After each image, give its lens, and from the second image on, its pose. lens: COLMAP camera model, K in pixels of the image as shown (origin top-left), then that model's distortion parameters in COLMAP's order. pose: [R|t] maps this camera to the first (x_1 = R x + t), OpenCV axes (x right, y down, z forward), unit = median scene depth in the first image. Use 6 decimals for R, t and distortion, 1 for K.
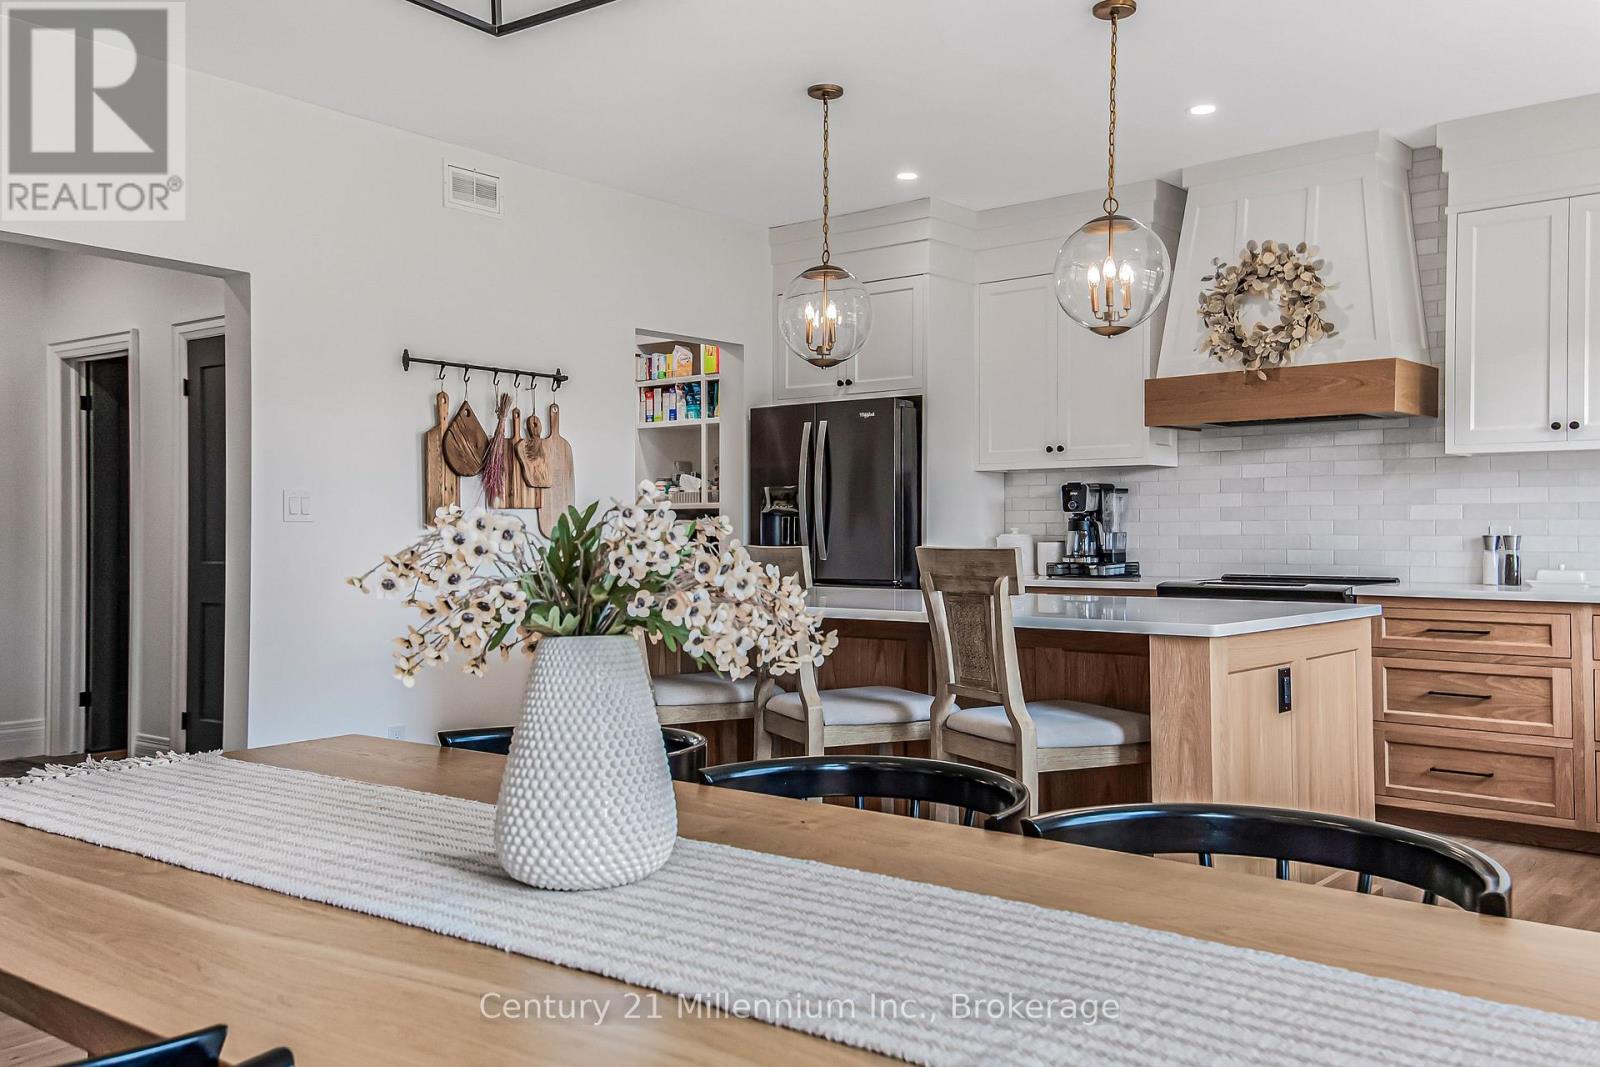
lens RADIAL K [[1397.1, 0, 800.0], [0, 1397.1, 517.2], [0, 0, 1]] dist [0.107921, -0.005014]
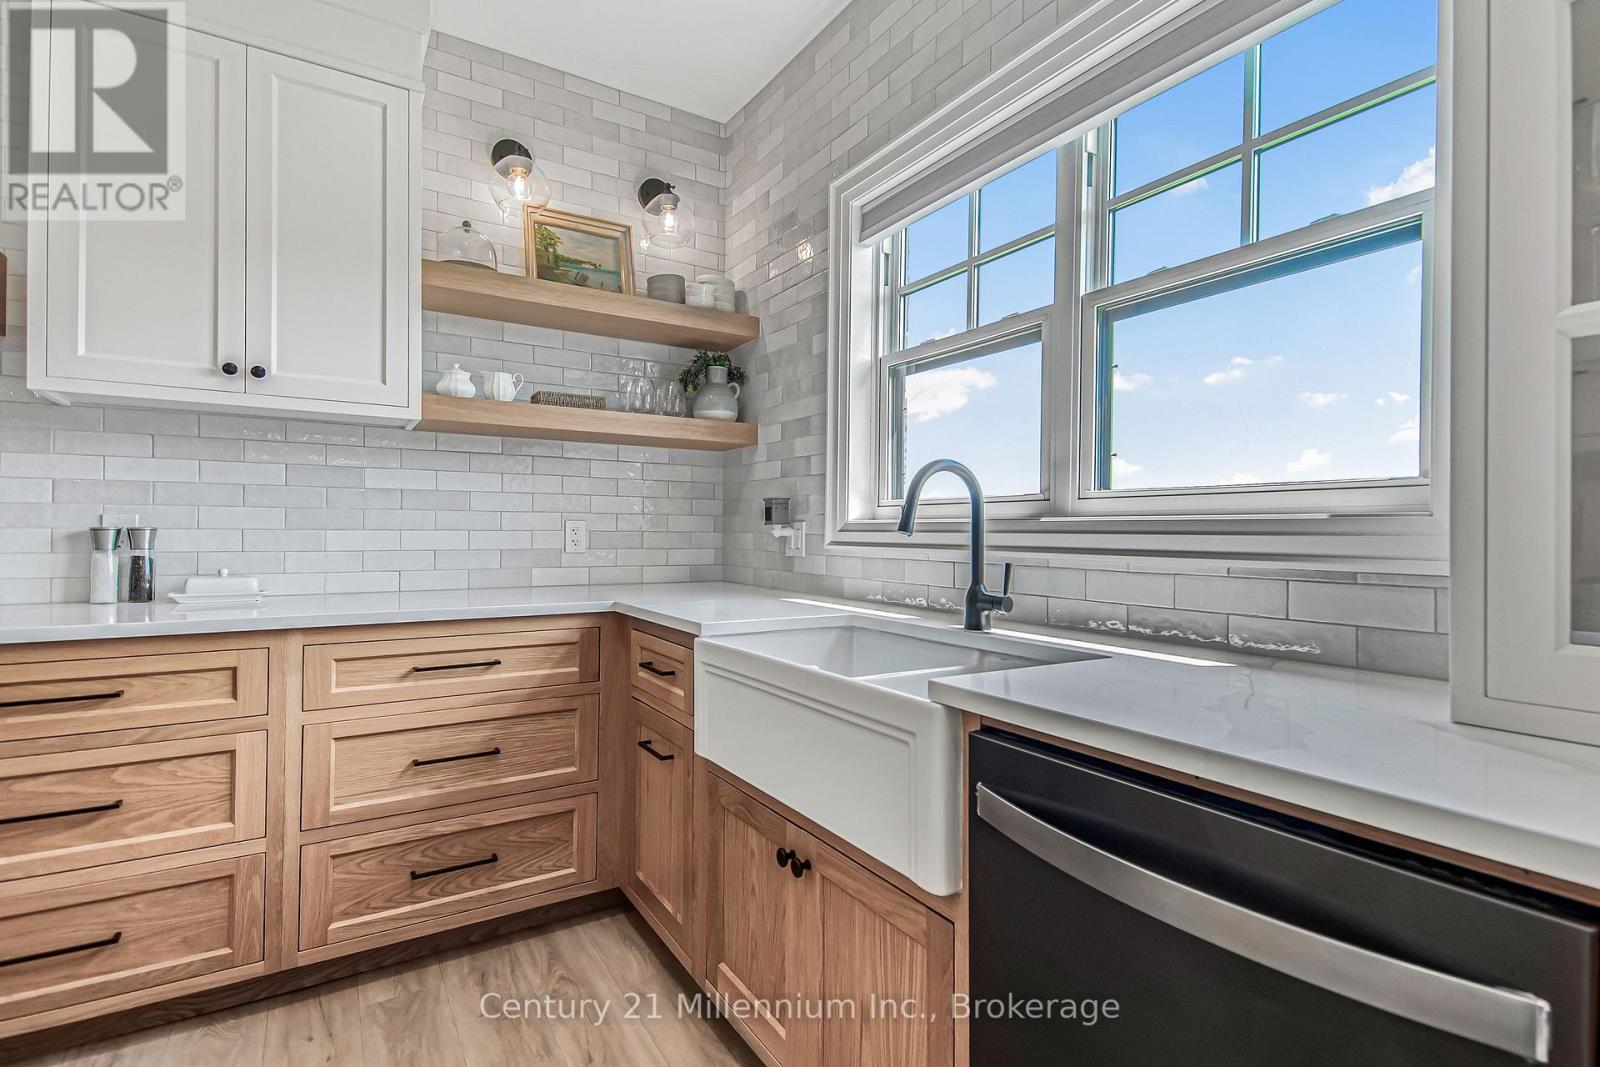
lens RADIAL K [[775.0, 0, 812.9], [0, 775.0, 526.2], [0, 0, 1]] dist [0.052220, -0.023967]
pose [[0.319041, 0.006560, 0.947718, 0.262195], [-0.014120, 0.999898, -0.002168, 0.008778], [-0.947636, -0.012690, 0.319101, 0.628371]]
